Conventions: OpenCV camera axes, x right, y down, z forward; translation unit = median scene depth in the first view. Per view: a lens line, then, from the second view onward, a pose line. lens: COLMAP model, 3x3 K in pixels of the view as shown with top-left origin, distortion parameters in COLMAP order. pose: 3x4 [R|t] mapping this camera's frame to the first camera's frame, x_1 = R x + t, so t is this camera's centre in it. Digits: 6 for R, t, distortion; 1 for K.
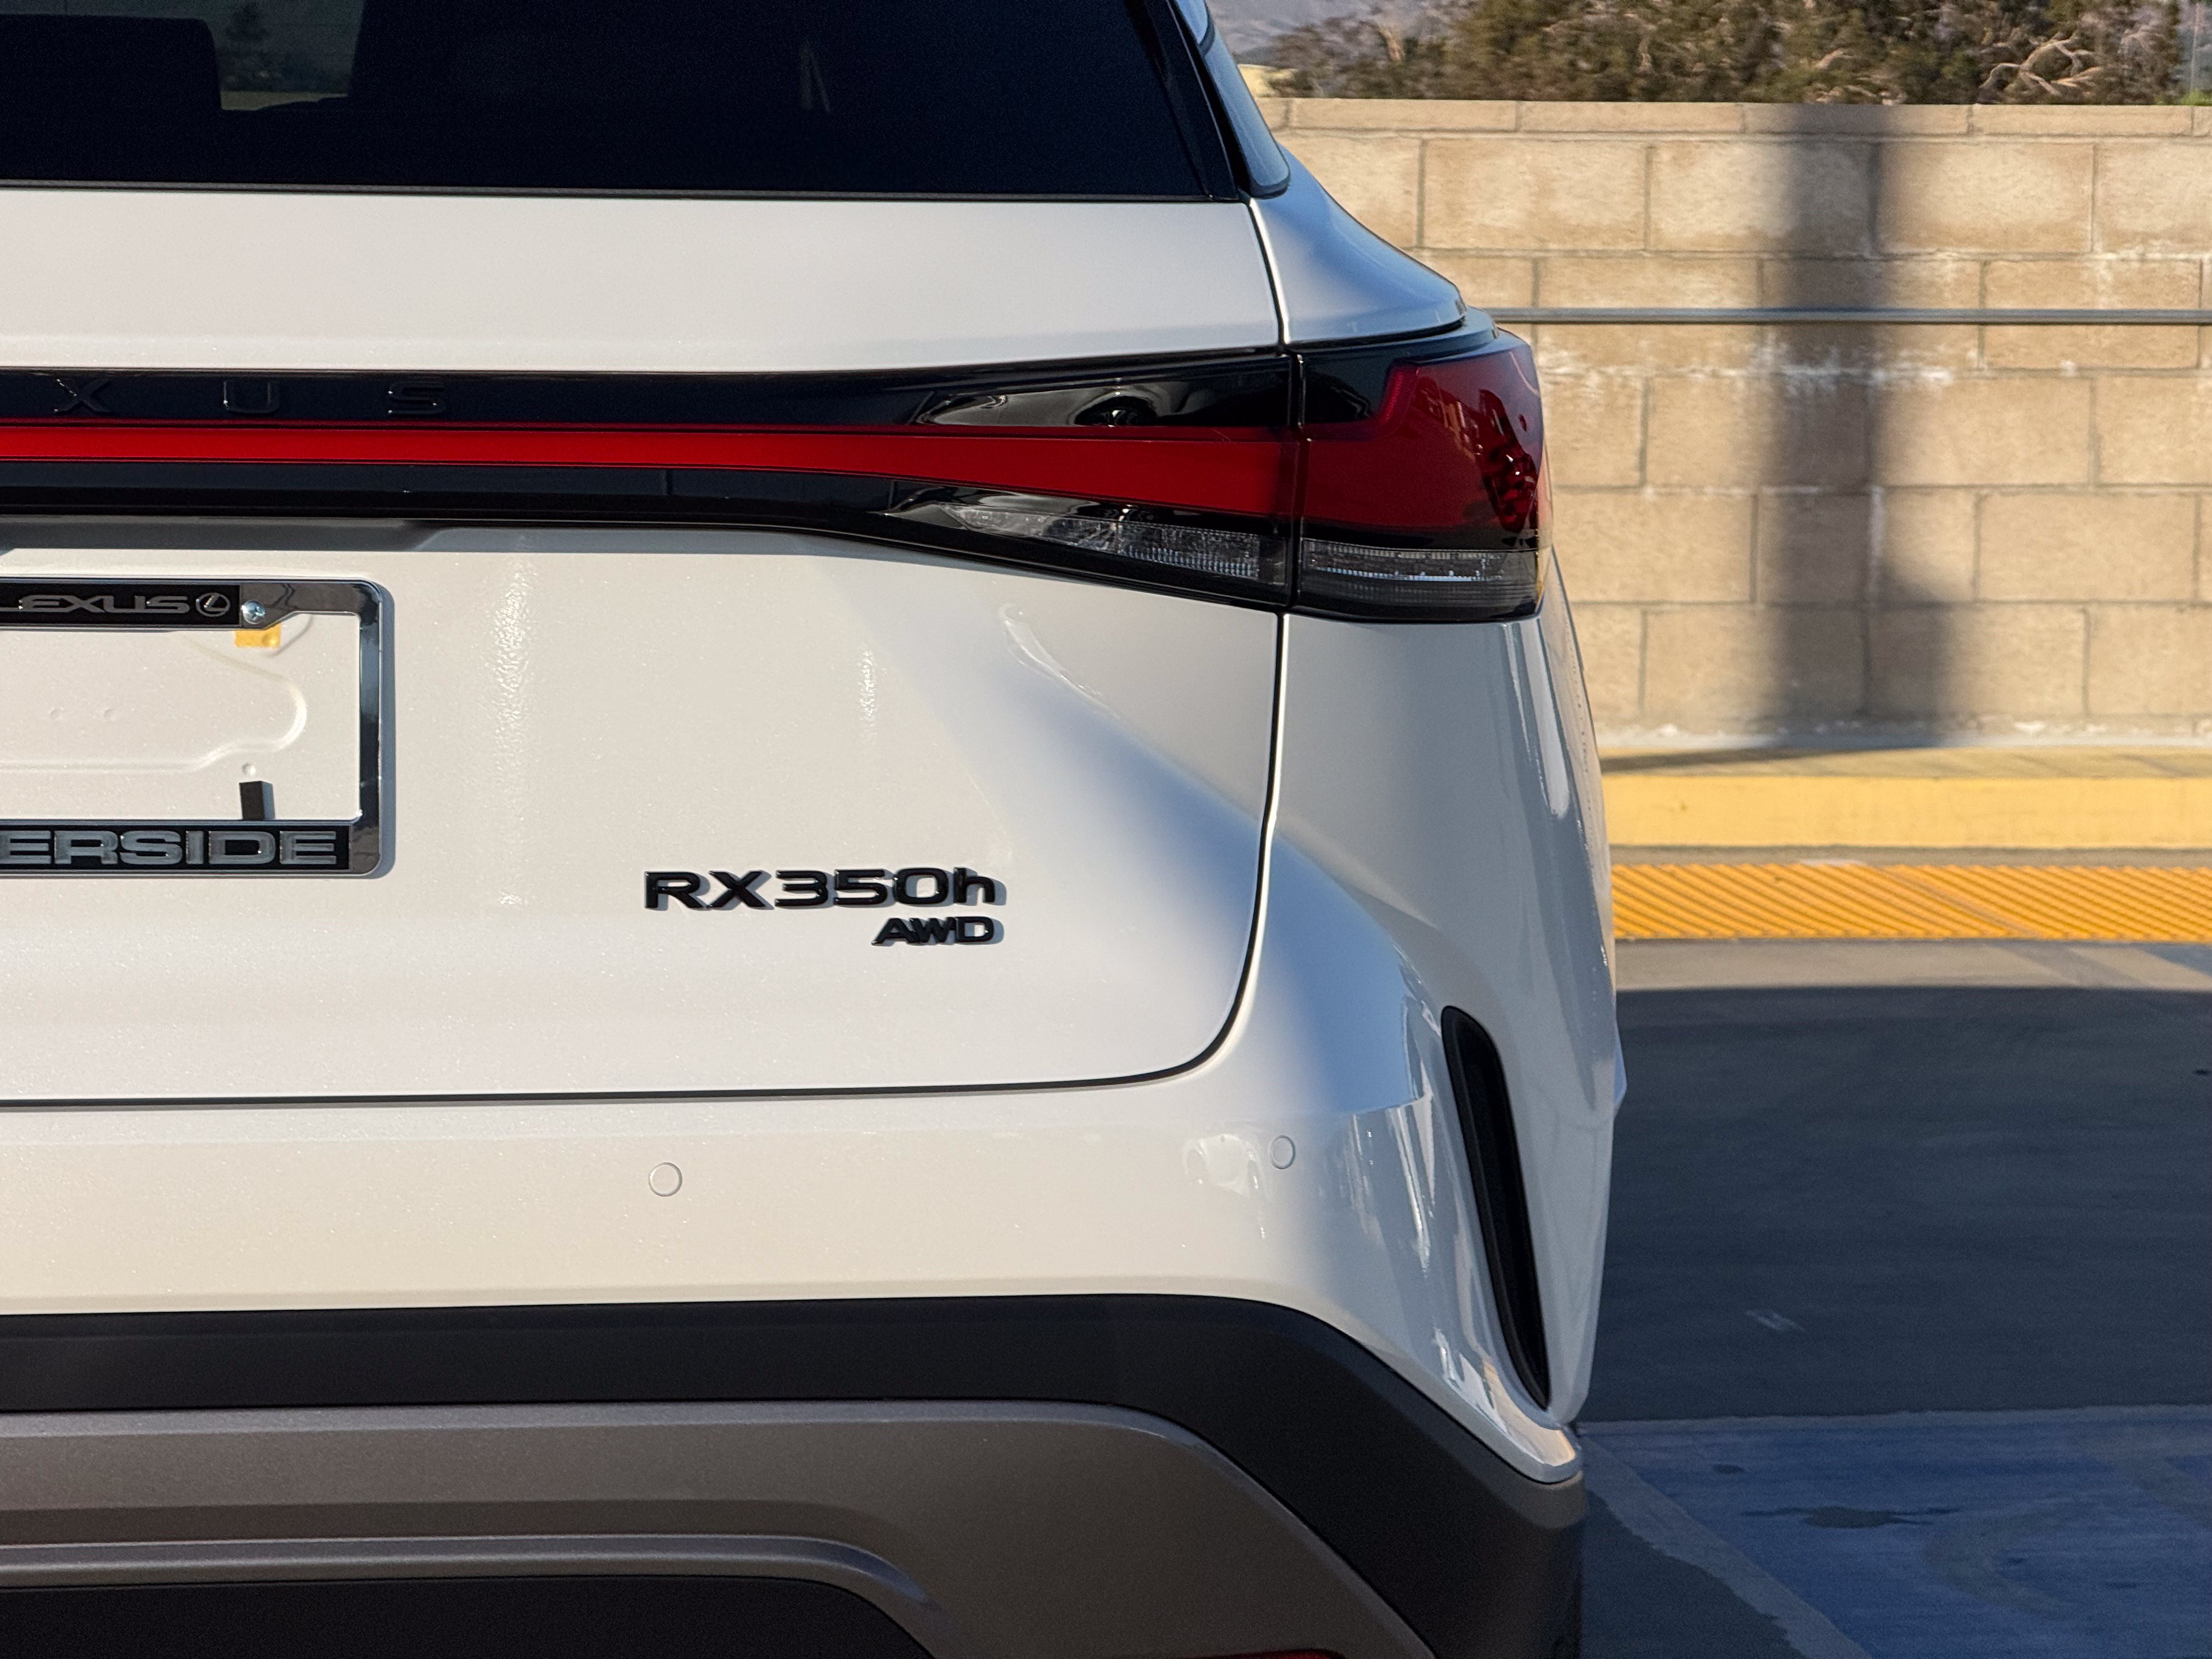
lens RADIAL K [[7773.1, 0, 1106.0], [0, 7773.1, 829.5], [0, 0, 1]] dist [0.144969, 1.548864]
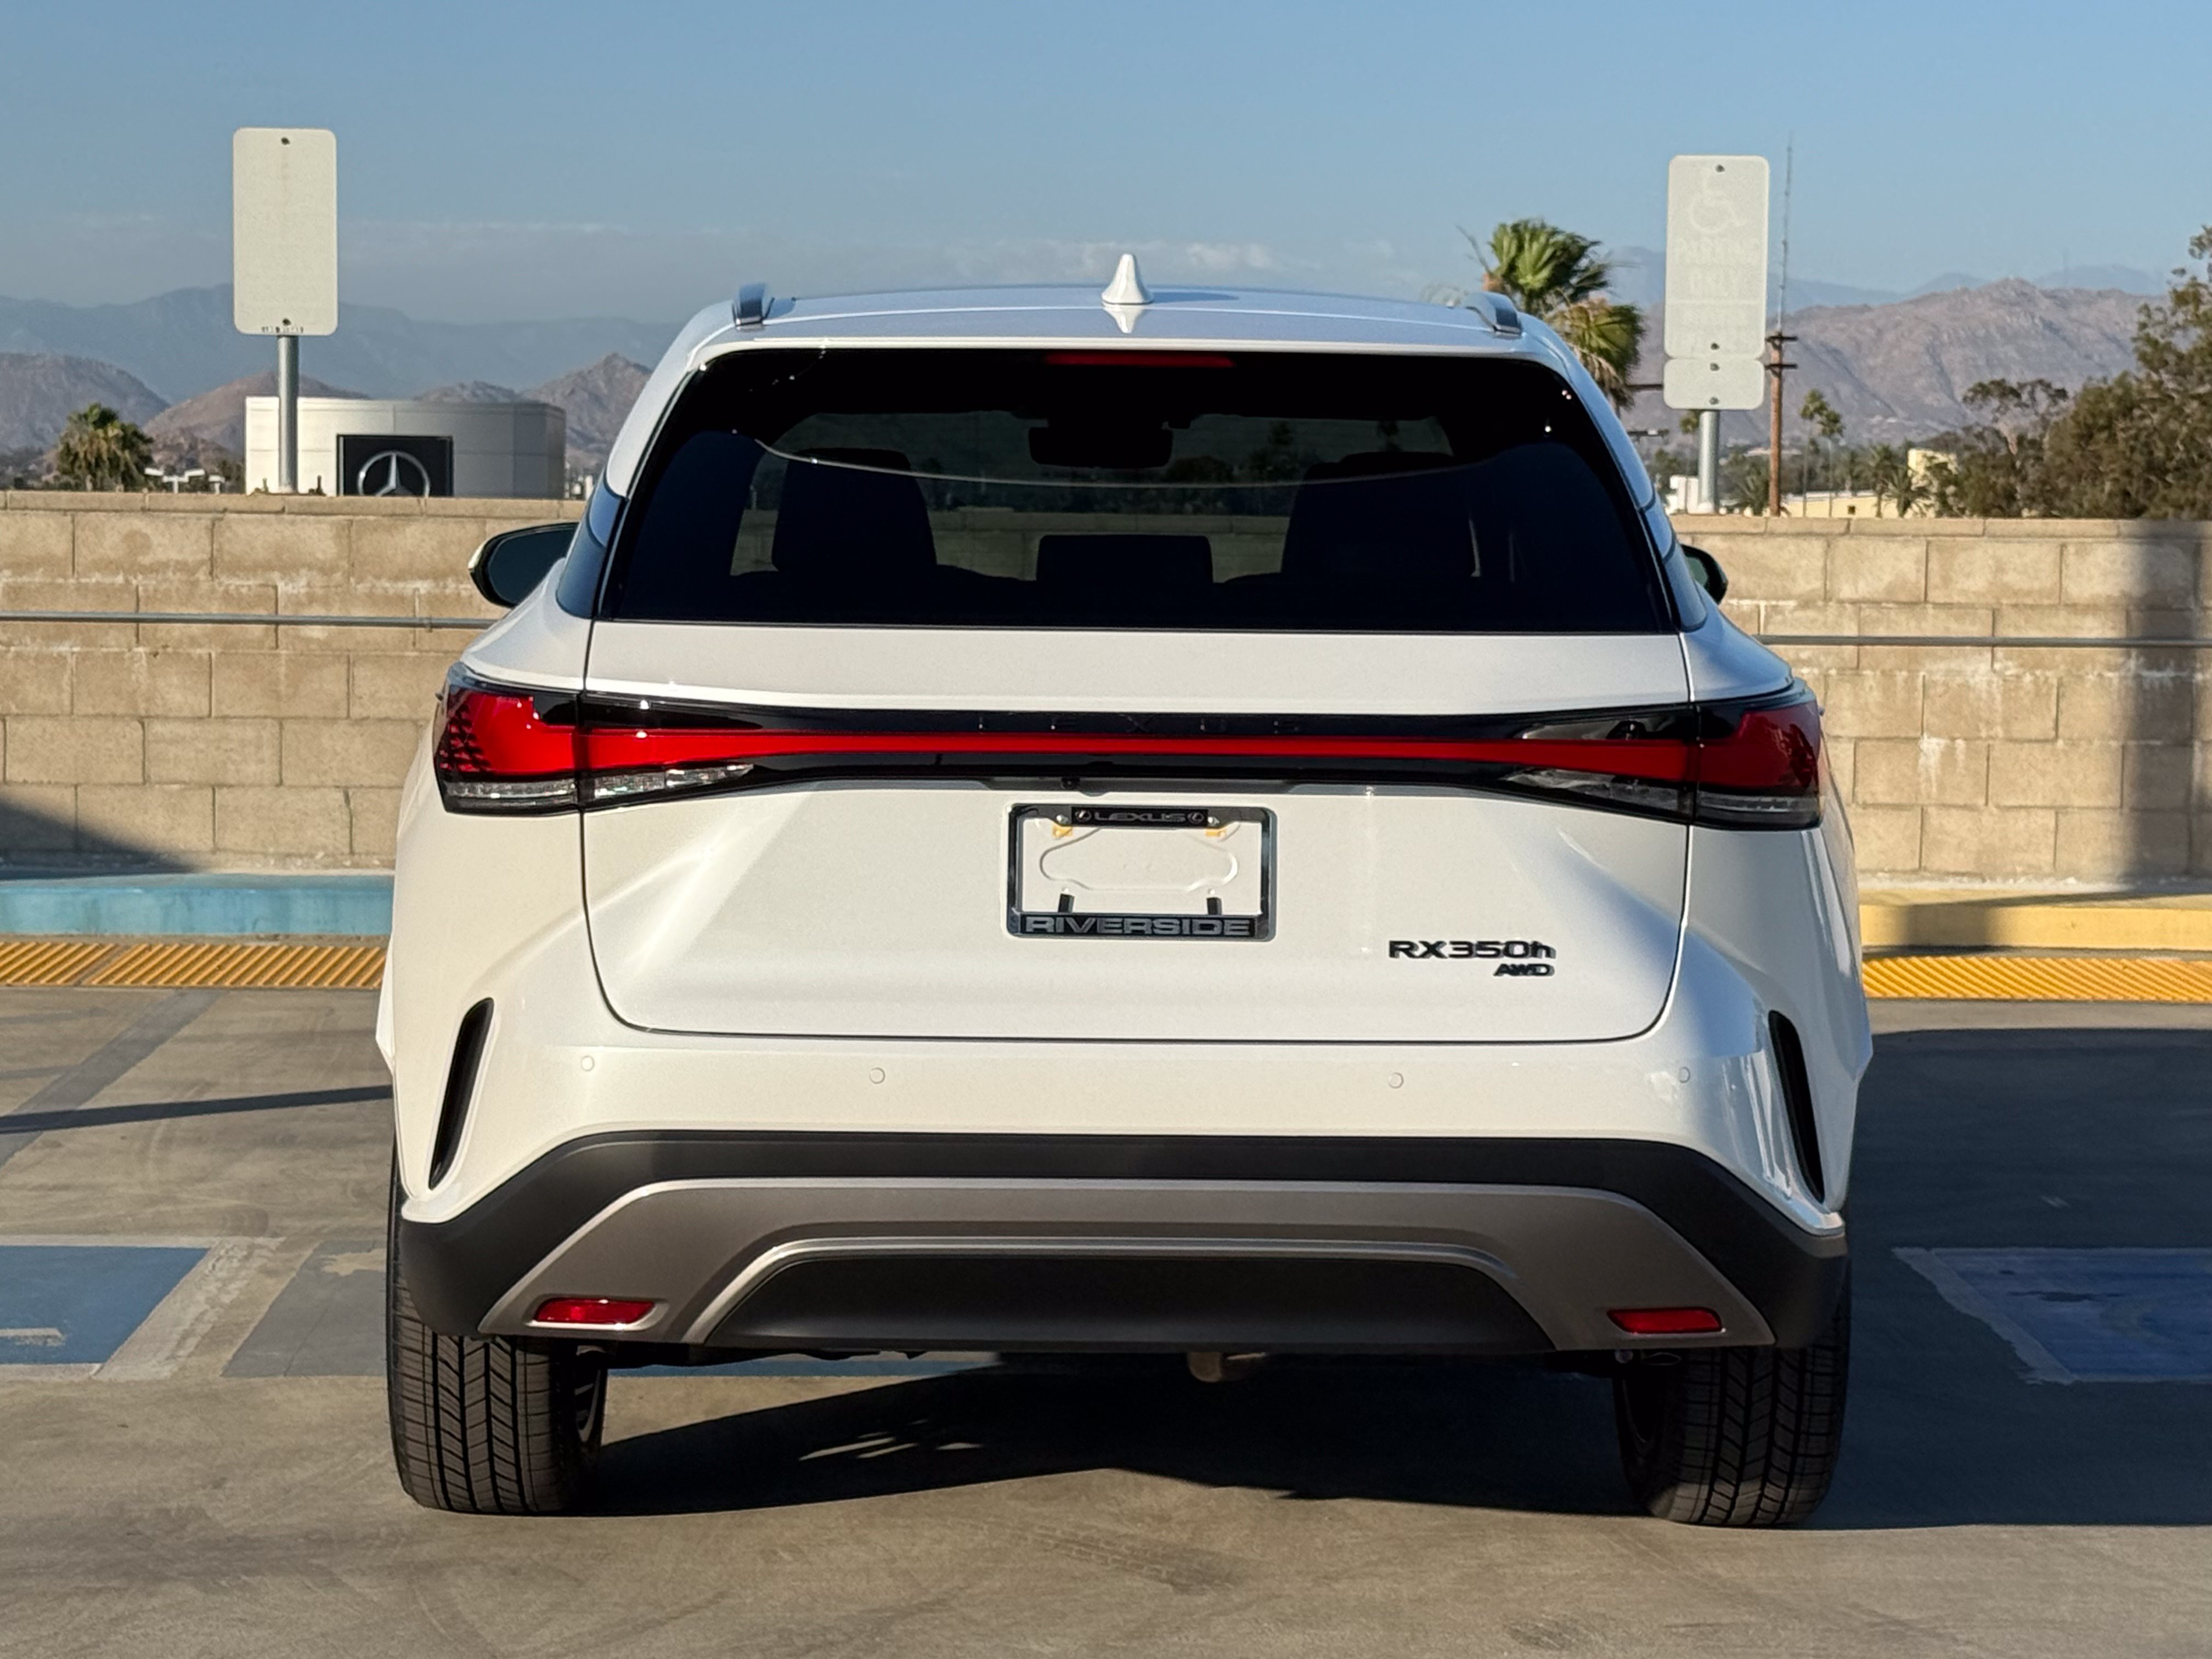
lens RADIAL K [[4932.4, 0, 1106.0], [0, 4932.4, 829.5], [0, 0, 1]] dist [0.061495, 0.419252]
pose [[0.989455, 0.011094, -0.144418, 0.019149], [-0.014152, 0.999697, -0.020165, 0.001011], [0.144151, 0.021996, 0.989311, -0.119880]]
